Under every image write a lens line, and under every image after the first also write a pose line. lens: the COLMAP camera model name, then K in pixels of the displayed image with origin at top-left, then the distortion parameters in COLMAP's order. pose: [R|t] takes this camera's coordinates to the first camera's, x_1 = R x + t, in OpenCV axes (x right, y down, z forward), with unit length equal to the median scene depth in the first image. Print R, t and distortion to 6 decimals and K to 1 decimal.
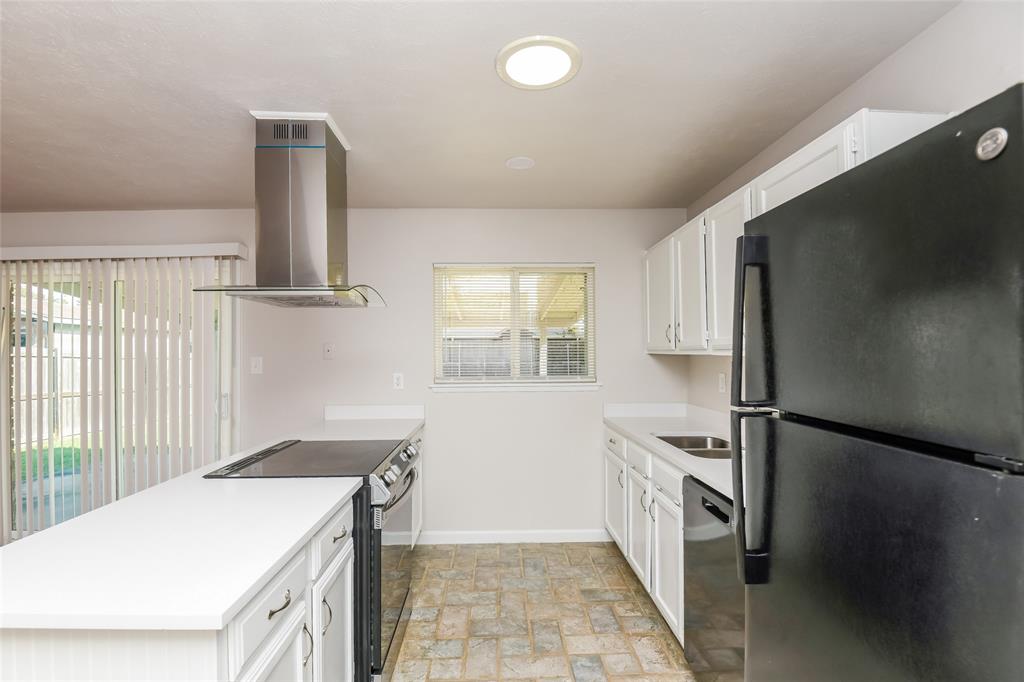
lens RADIAL K [[512.3, 0, 512.7], [0, 512.3, 344.9], [0, 0, 1]] dist [0.007638, -0.000668]
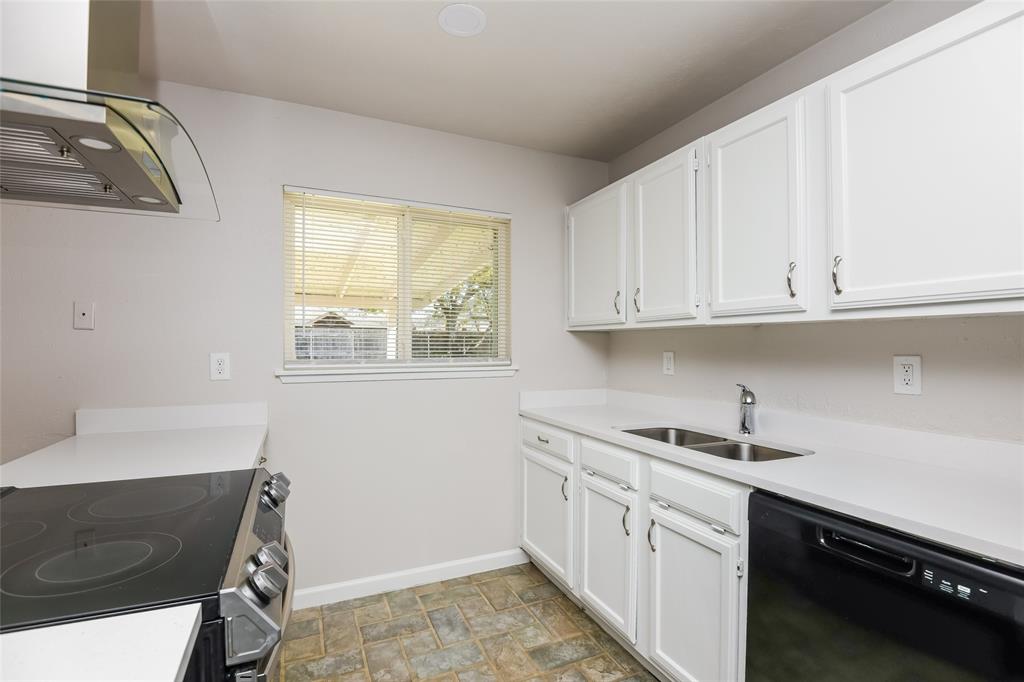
lens RADIAL K [[472.9, 0, 509.7], [0, 472.9, 344.6], [0, 0, 1]] dist [-0.009033, -0.001741]
pose [[0.922613, 0.007559, 0.385652, -0.132584], [-0.010782, 0.999923, 0.006195, 0.039907], [-0.385576, -0.009874, 0.922623, 0.363304]]
